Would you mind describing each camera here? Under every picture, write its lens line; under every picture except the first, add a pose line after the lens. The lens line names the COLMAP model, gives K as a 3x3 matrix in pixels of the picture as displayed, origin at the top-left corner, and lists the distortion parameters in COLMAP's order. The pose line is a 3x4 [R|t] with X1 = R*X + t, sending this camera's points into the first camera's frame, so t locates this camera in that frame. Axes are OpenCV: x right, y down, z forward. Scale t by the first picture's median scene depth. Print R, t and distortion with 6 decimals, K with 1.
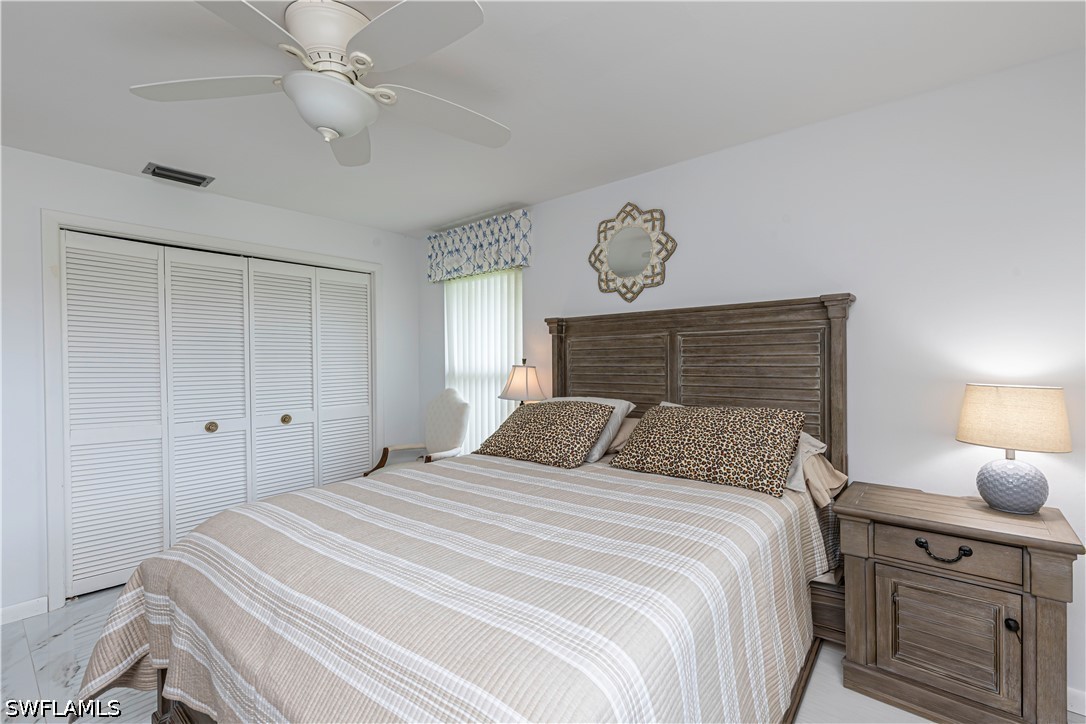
lens RADIAL K [[485.4, 0, 548.2], [0, 485.4, 360.3], [0, 0, 1]] dist [-0.001012, 0.000106]
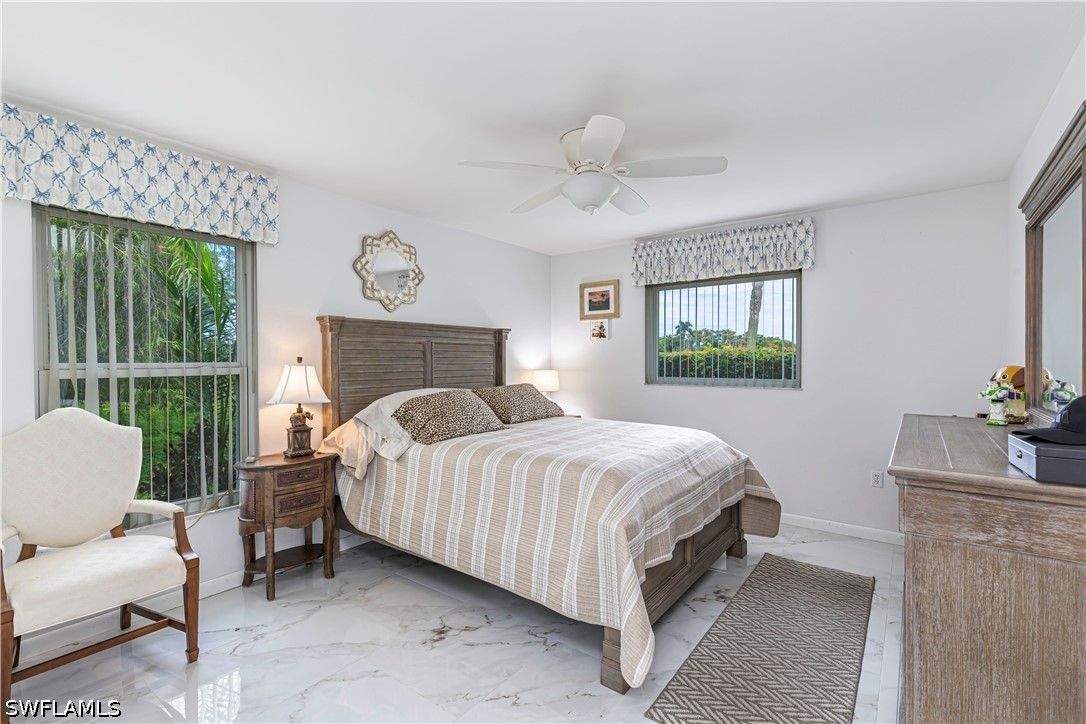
lens RADIAL K [[485.4, 0, 550.4], [0, 485.4, 365.7], [0, 0, 1]] dist [-0.001012, 0.000106]
pose [[-0.054579, -0.005415, 0.998495, -1.066502], [-0.001363, 0.999985, 0.005349, 0.008065], [-0.998509, -0.001069, -0.054585, 0.661080]]
